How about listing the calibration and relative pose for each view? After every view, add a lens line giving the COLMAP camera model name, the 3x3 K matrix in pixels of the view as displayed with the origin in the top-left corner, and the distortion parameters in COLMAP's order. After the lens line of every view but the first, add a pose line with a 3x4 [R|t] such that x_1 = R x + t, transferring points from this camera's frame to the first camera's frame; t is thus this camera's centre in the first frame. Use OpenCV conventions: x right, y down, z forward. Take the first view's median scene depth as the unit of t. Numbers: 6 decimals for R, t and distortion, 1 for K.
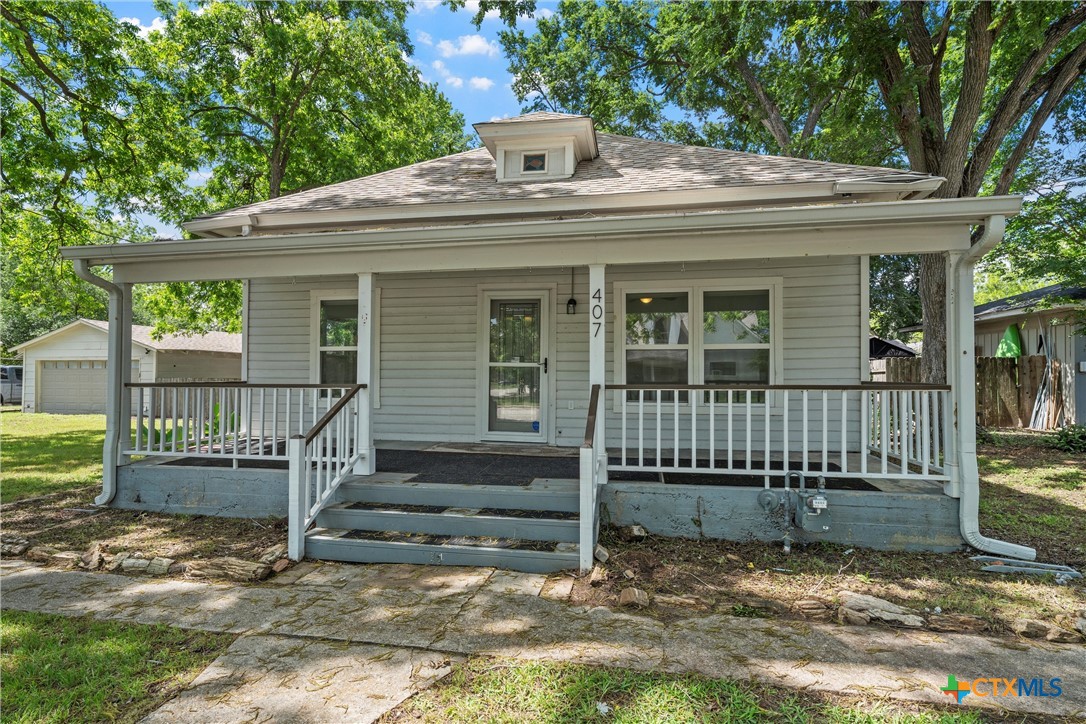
lens RADIAL K [[518.2, 0, 543.0], [0, 518.2, 362.0], [0, 0, 1]] dist [0.000082, -0.000123]
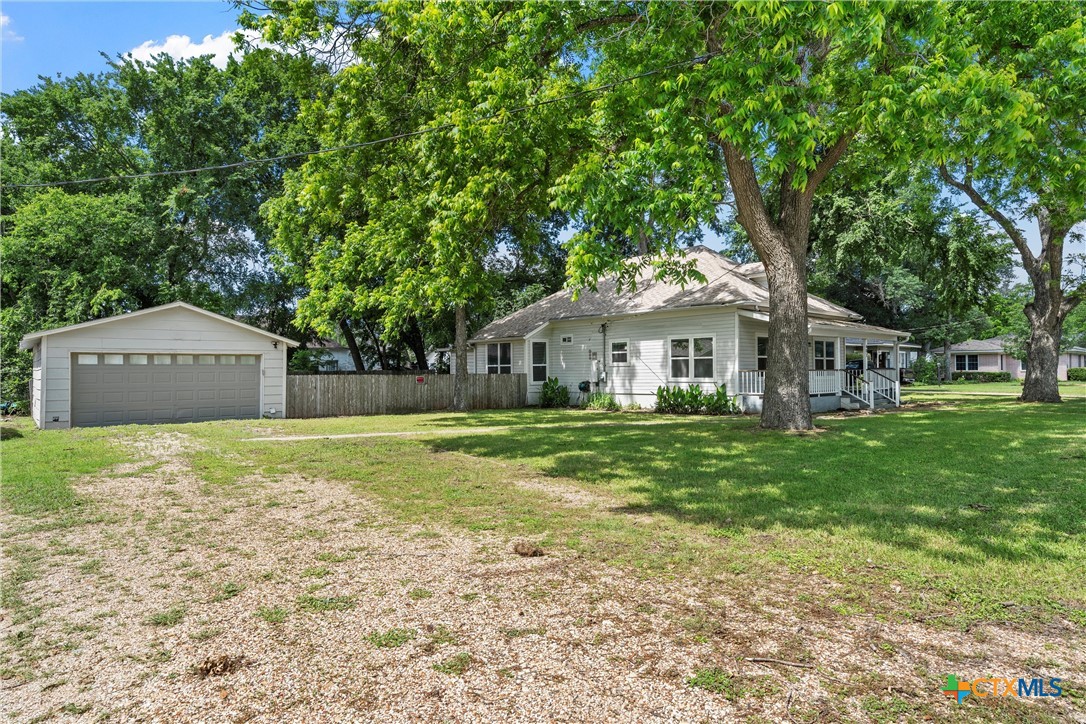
lens RADIAL K [[607.7, 0, 543.0], [0, 607.7, 362.0], [0, 0, 1]] dist [0.001300, -0.001434]
pose [[0.631121, 0.005943, 0.775662, -3.310158], [-0.010839, 0.999941, 0.001158, 0.006436], [-0.775609, -0.009138, 0.631148, -0.017067]]
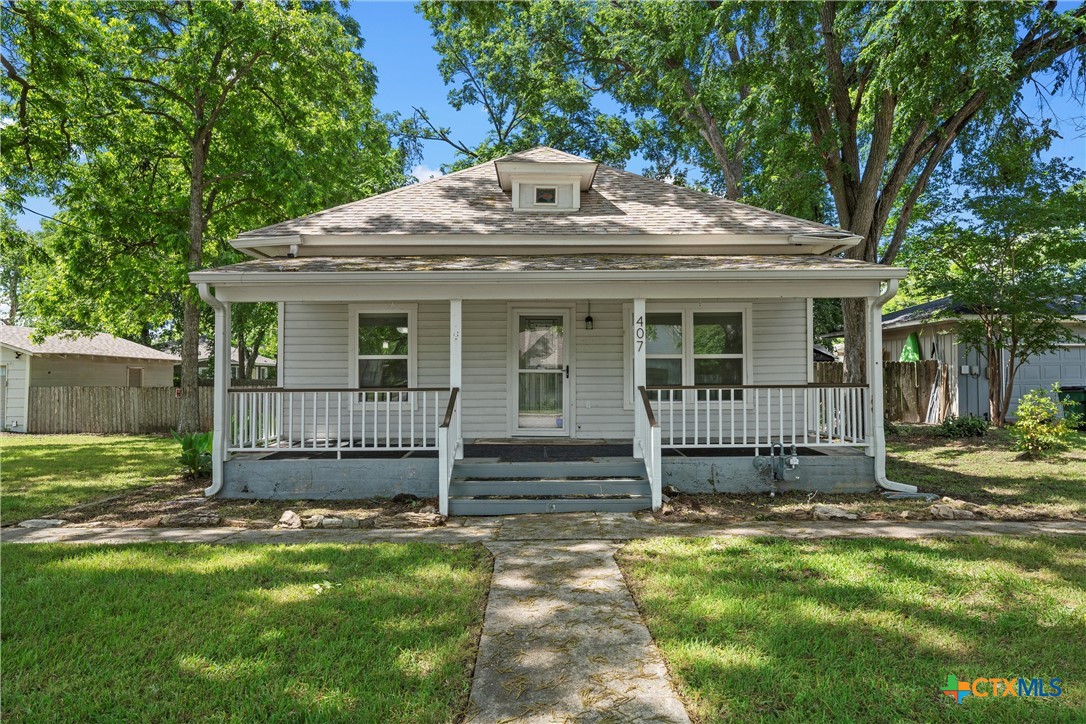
lens RADIAL K [[607.7, 0, 543.0], [0, 607.7, 362.0], [0, 0, 1]] dist [0.001300, -0.001434]
pose [[0.983237, -0.001568, 0.182326, -0.284086], [0.002358, 0.999989, -0.004116, -0.009294], [-0.182318, 0.004477, 0.983230, -0.344255]]
